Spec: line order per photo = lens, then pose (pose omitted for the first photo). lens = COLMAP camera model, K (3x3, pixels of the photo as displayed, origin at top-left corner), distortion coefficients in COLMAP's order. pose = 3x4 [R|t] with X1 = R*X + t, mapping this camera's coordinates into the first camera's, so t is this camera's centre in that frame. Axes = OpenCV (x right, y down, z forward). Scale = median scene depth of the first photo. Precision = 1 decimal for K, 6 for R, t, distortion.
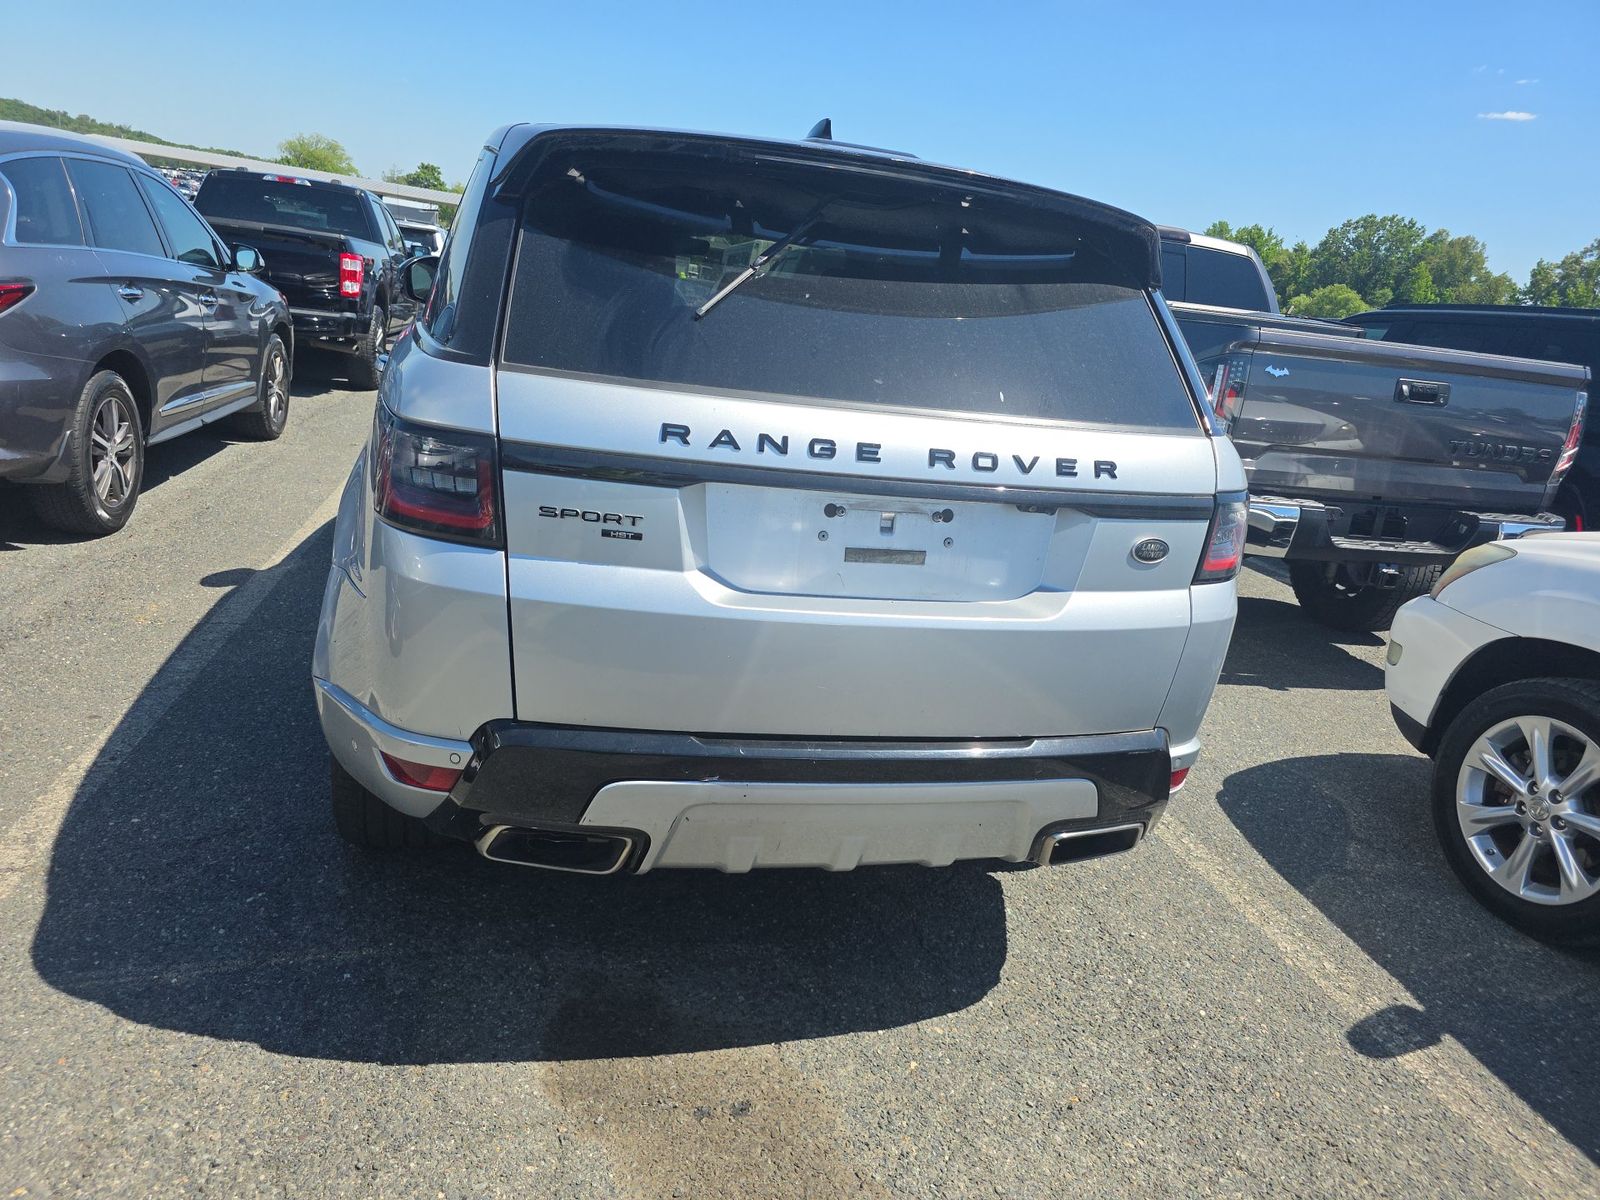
lens RADIAL K [[1068.2, 0, 798.4], [0, 1068.2, 581.6], [0, 0, 1]] dist [0.016804, -0.000831]
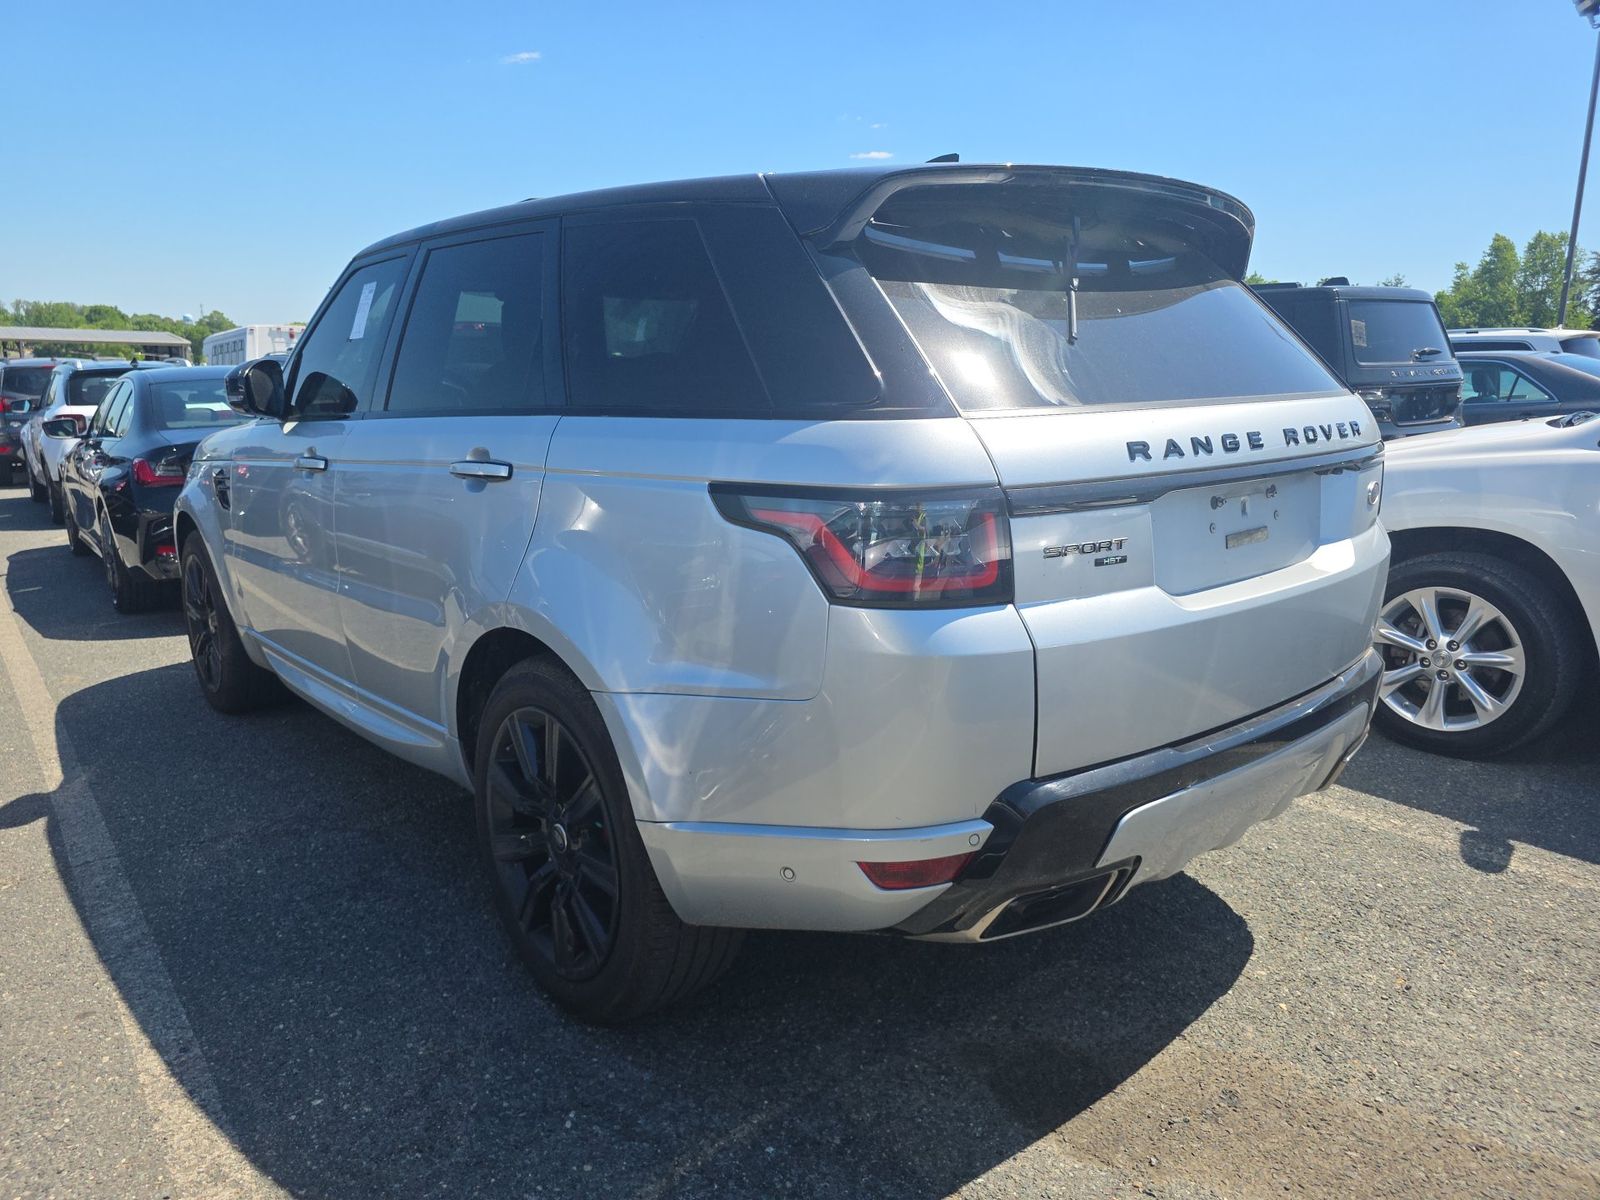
lens RADIAL K [[1072.5, 0, 800.0], [0, 1072.5, 600.0], [0, 0, 1]] dist [0.034578, -0.033038]
pose [[0.893146, -0.219235, 0.392716, -0.709709], [0.231014, 0.972790, 0.017674, -0.080264], [-0.385905, 0.074938, 0.919490, 0.175765]]
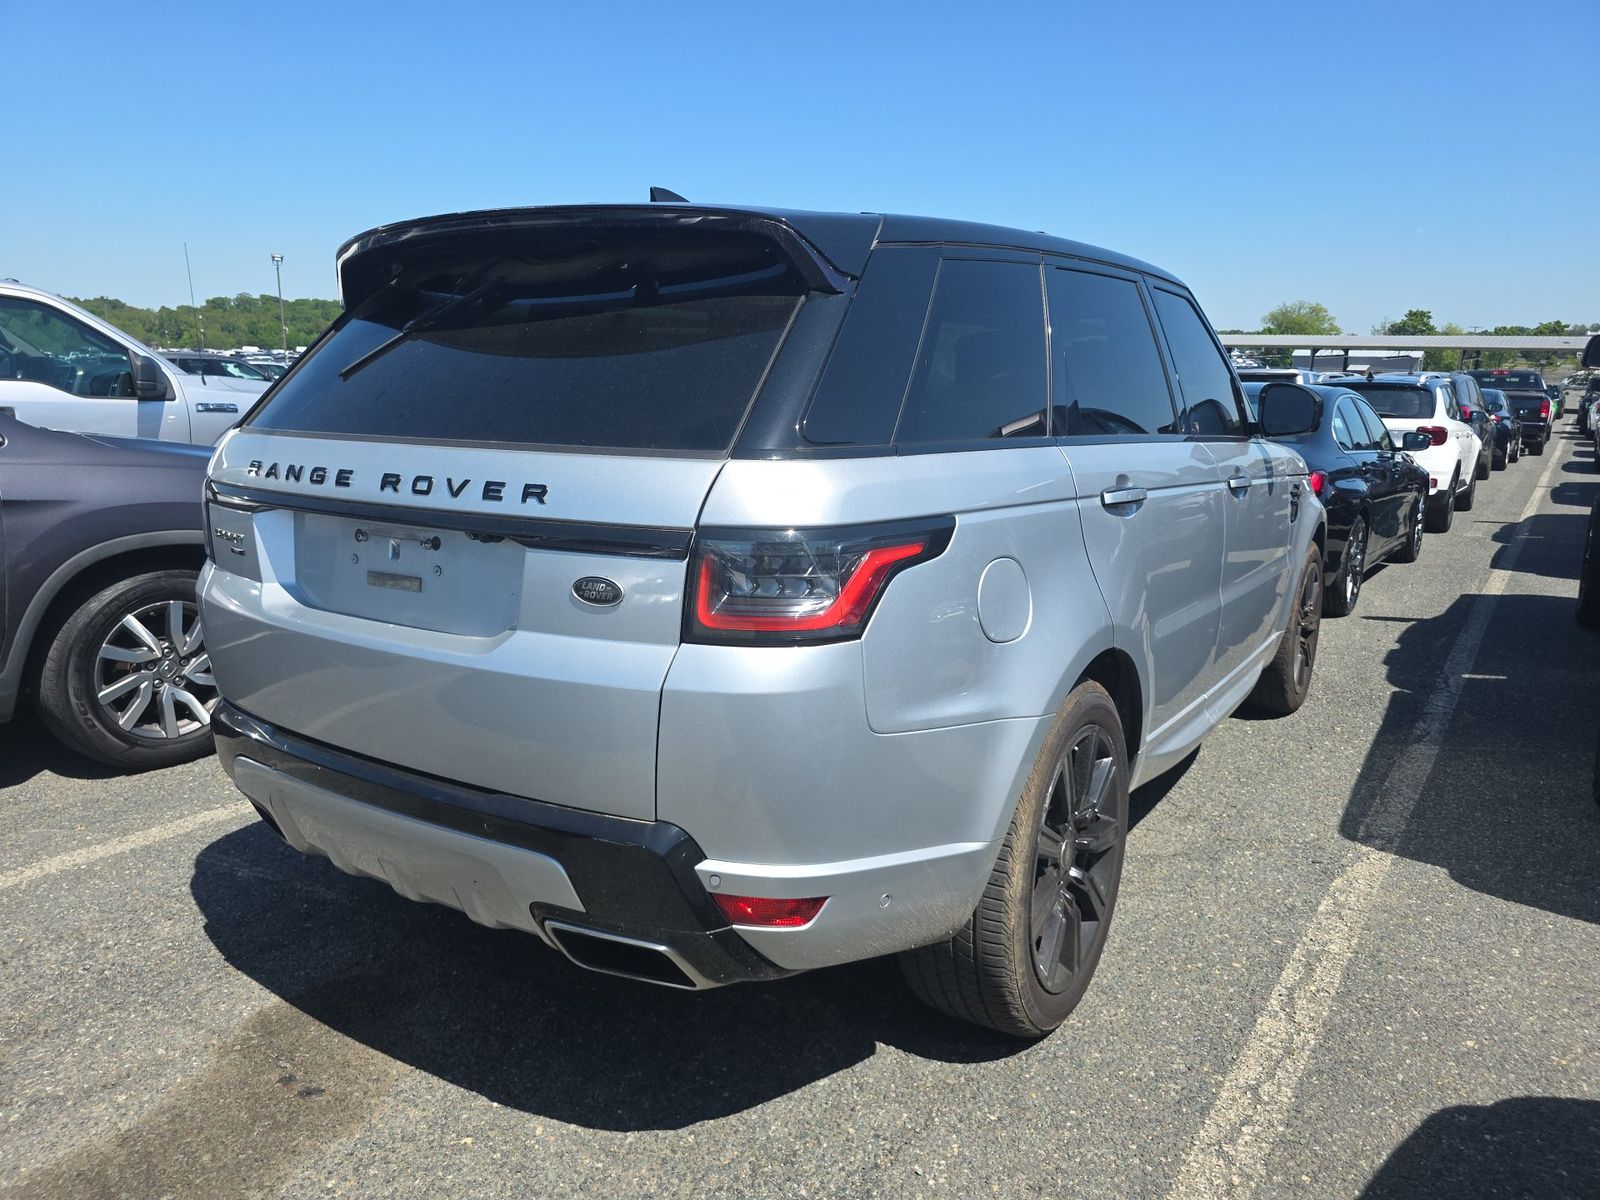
lens RADIAL K [[1072.5, 0, 800.0], [0, 1072.5, 600.0], [0, 0, 1]] dist [0.034578, -0.033038]
pose [[0.672348, 0.032165, -0.739536, 1.054586], [-0.125864, 0.989475, -0.071393, 0.018064], [0.729457, 0.141082, 0.669320, 0.556006]]
